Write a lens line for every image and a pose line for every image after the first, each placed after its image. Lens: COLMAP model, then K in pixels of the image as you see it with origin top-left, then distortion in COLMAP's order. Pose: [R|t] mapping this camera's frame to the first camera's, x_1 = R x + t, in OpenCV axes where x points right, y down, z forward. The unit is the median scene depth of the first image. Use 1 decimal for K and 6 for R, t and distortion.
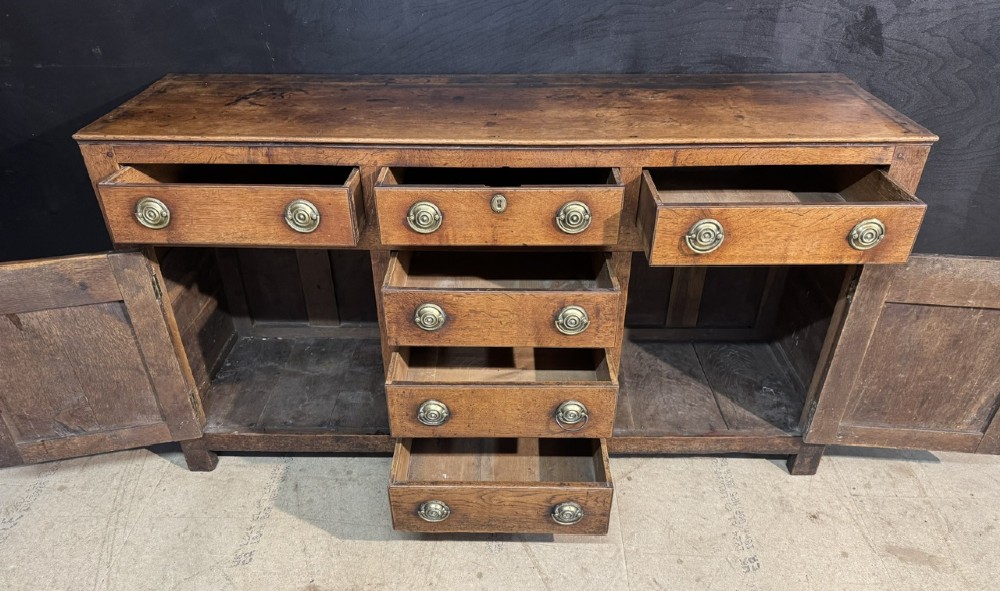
lens RADIAL K [[710.7, 0, 499.4], [0, 710.7, 340.9], [0, 0, 1]] dist [0.016942, -0.023856]
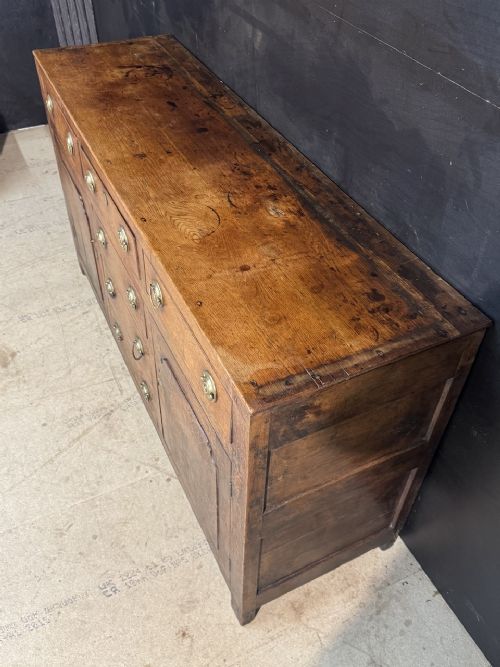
lens RADIAL K [[585.9, 0, 251.0], [0, 585.9, 329.3], [0, 0, 1]] dist [0.115923, -0.211646]
pose [[0.449111, 0.628435, -0.635113, 0.786235], [-0.525863, 0.760595, 0.380740, -0.489585], [0.722334, 0.162988, 0.672063, 0.433456]]
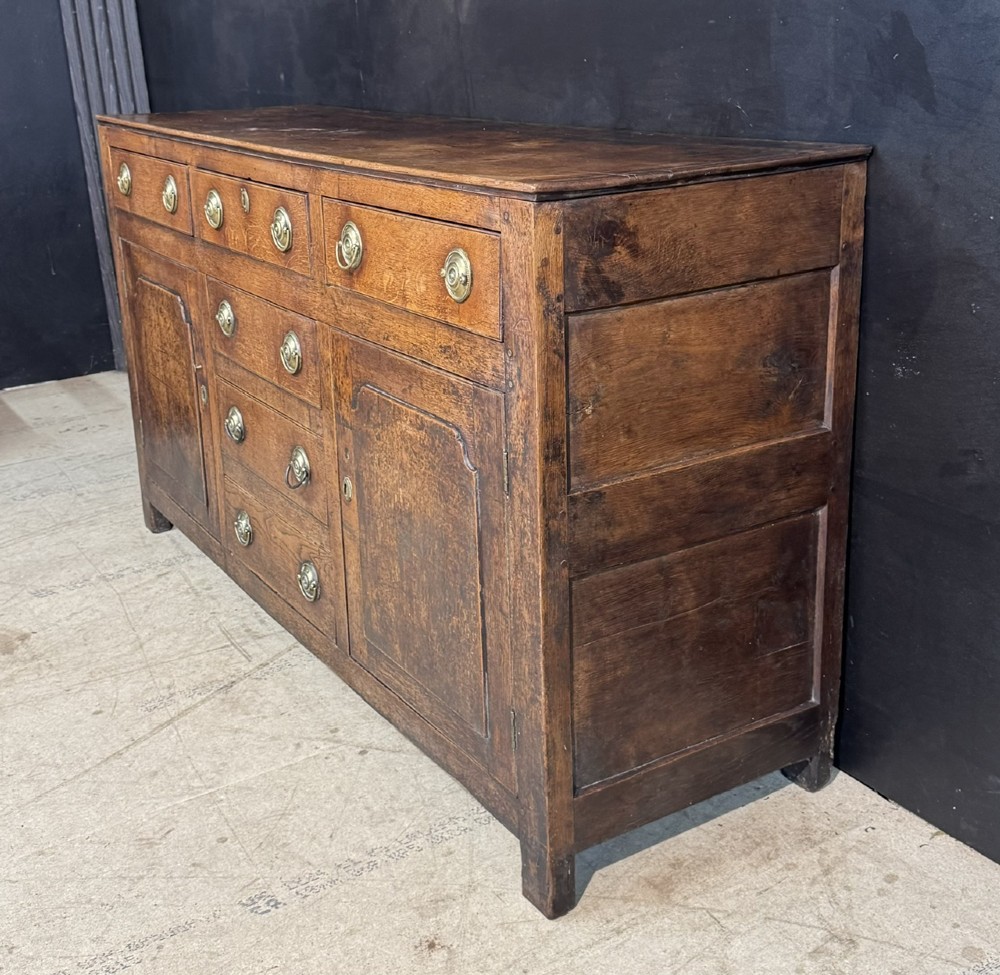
lens RADIAL K [[1320.4, 0, 485.6], [0, 1320.4, 427.3], [0, 0, 1]] dist [0.105306, 0.000000]
pose [[0.524072, 0.233736, -0.818972, 1.177006], [-0.451716, 0.891490, -0.034627, -0.056598], [0.722012, 0.388090, 0.572787, 0.375946]]
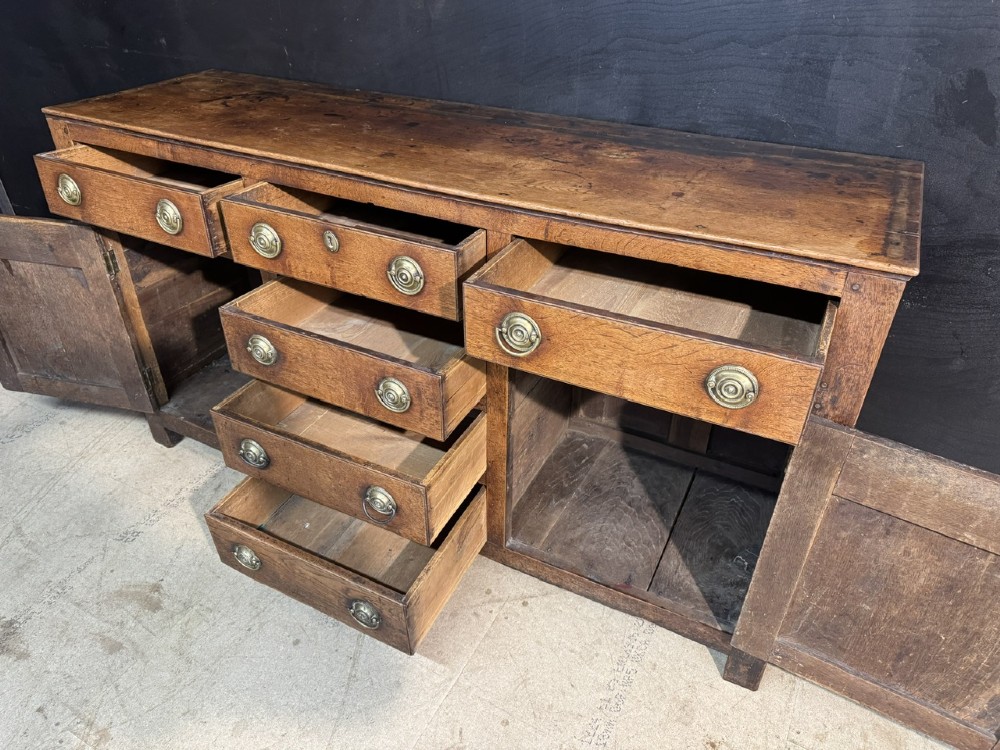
lens RADIAL K [[709.3, 0, 498.3], [0, 709.3, 377.4], [0, 0, 1]] dist [0.038773, -0.052253]
pose [[0.893226, 0.257136, -0.368821, 0.434799], [-0.258591, 0.964871, 0.046426, -0.101369], [0.367802, 0.053905, 0.928340, 0.218871]]
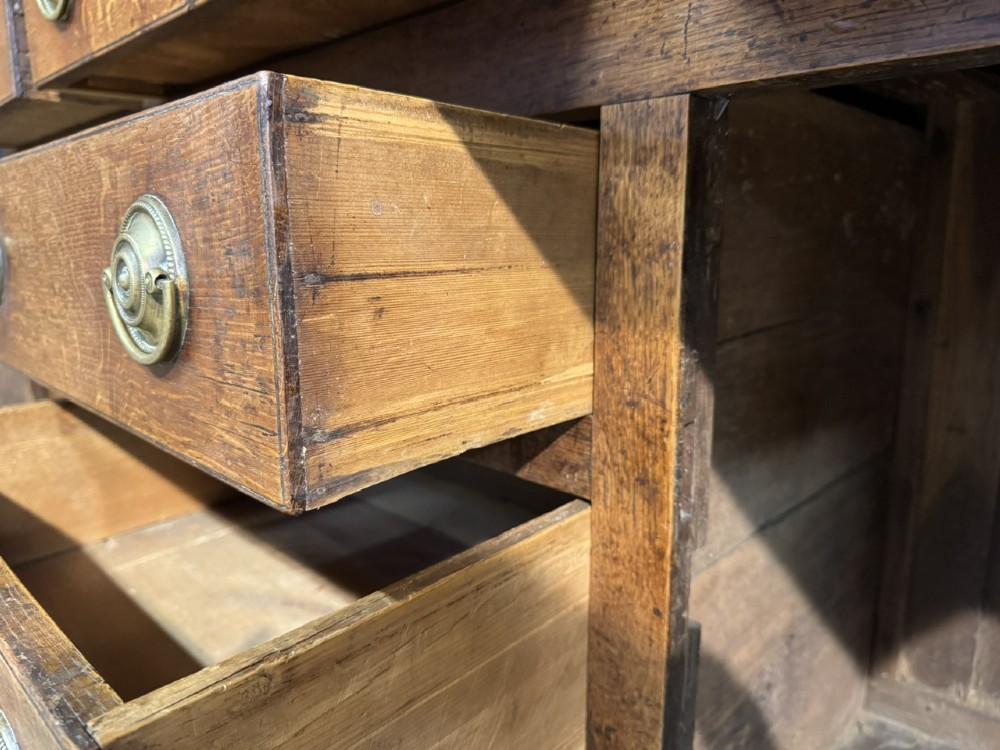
lens RADIAL K [[730.0, 0, 500.3], [0, 730.0, 379.4], [0, 0, 1]] dist [0.008486, -0.027763]
pose [[0.719242, 0.134333, -0.681650, 0.259733], [-0.380562, 0.897022, -0.224773, 0.000888], [0.581260, 0.421077, 0.696298, 0.774874]]
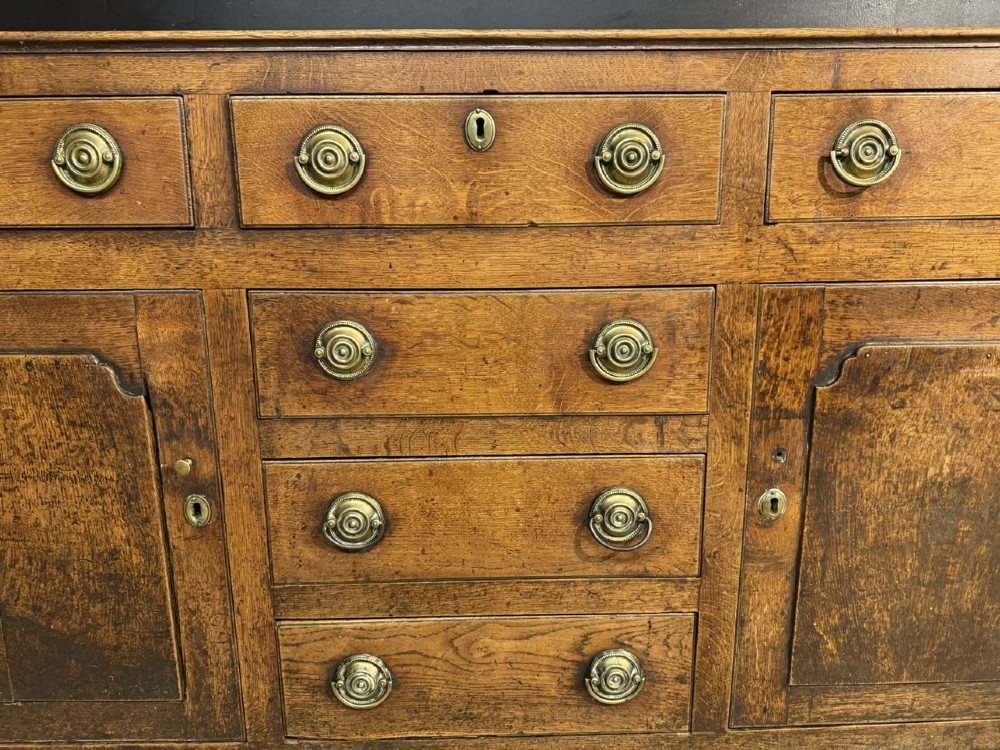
lens RADIAL K [[730.0, 0, 499.2], [0, 730.0, 386.9], [0, 0, 1]] dist [0.008486, -0.027763]
pose [[0.999327, -0.015364, 0.033318, -0.003897], [0.026142, 0.935339, -0.352784, 0.095769], [-0.025744, 0.353418, 0.935111, 0.505727]]
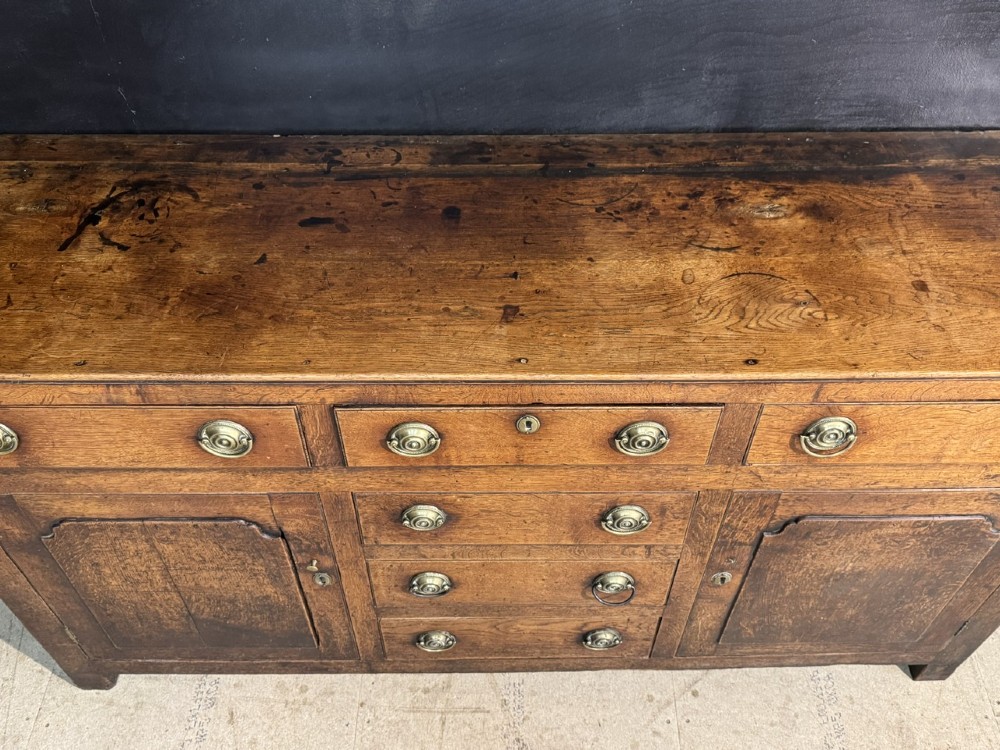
lens RADIAL K [[878.3, 0, 498.4], [0, 878.3, 378.9], [0, 0, 1]] dist [0.115923, -0.211646]
pose [[0.999693, -0.014041, 0.020428, -0.033238], [0.008454, 0.967812, 0.251531, -0.379833], [-0.023302, -0.251281, 0.967634, 0.227850]]
